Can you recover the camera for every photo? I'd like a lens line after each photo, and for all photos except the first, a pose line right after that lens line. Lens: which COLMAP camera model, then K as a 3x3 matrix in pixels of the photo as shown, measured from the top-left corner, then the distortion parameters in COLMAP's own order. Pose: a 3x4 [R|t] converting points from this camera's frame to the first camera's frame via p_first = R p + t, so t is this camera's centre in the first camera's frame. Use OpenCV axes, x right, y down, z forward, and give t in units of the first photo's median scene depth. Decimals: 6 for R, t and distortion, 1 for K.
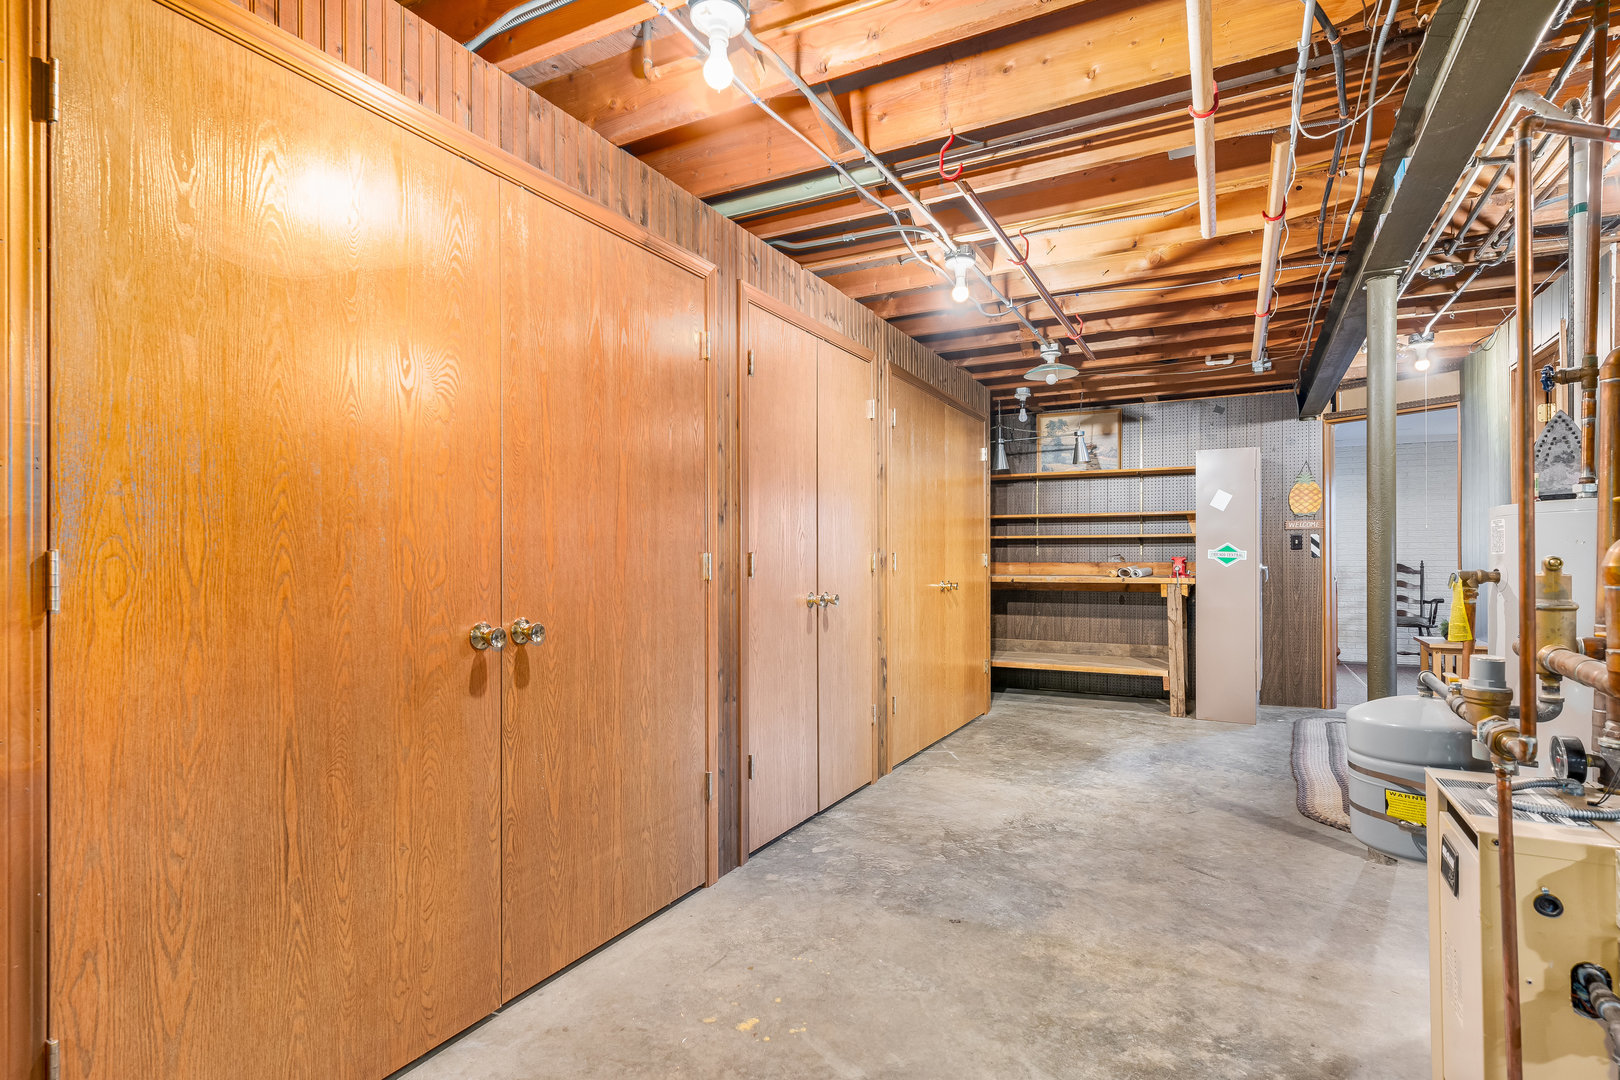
lens RADIAL K [[827.7, 0, 805.7], [0, 827.7, 542.4], [0, 0, 1]] dist [0.001856, 0.000304]
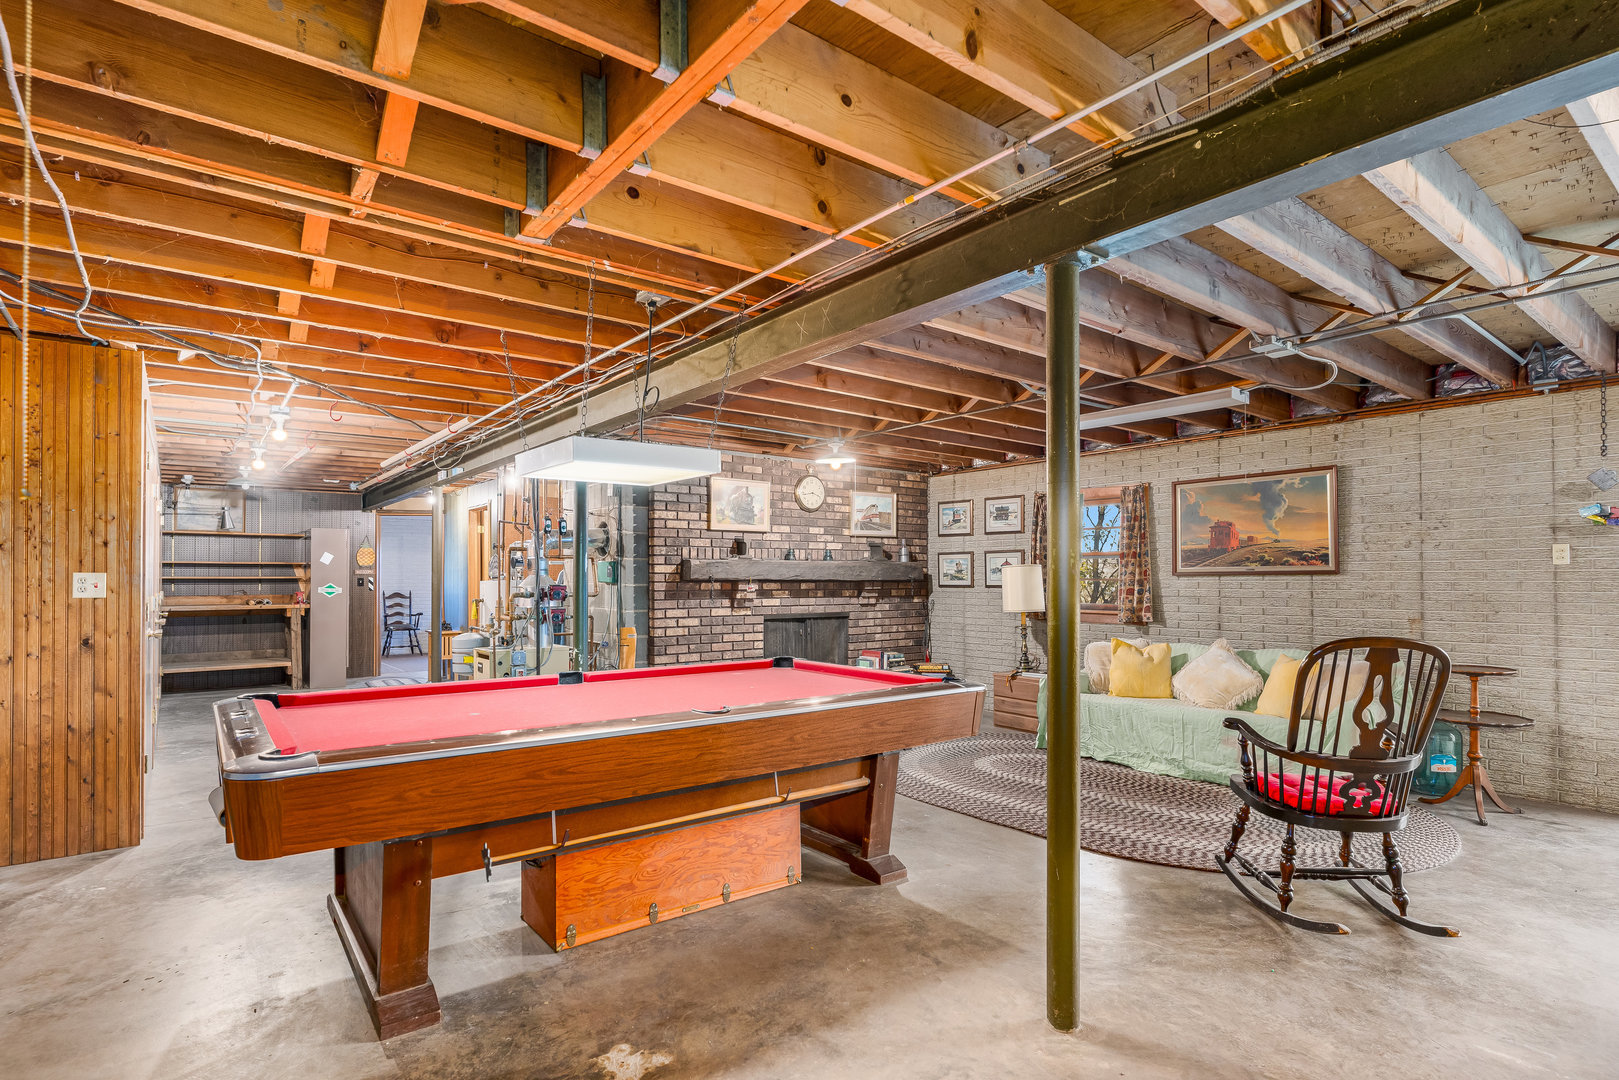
lens RADIAL K [[807.7, 0, 811.7], [0, 807.7, 570.3], [0, 0, 1]] dist [-0.001328, -0.000241]
pose [[0.406319, 0.011548, 0.913658, -0.523973], [-0.014468, 0.999876, -0.006203, -0.026090], [-0.913617, -0.010699, 0.406436, -0.505003]]
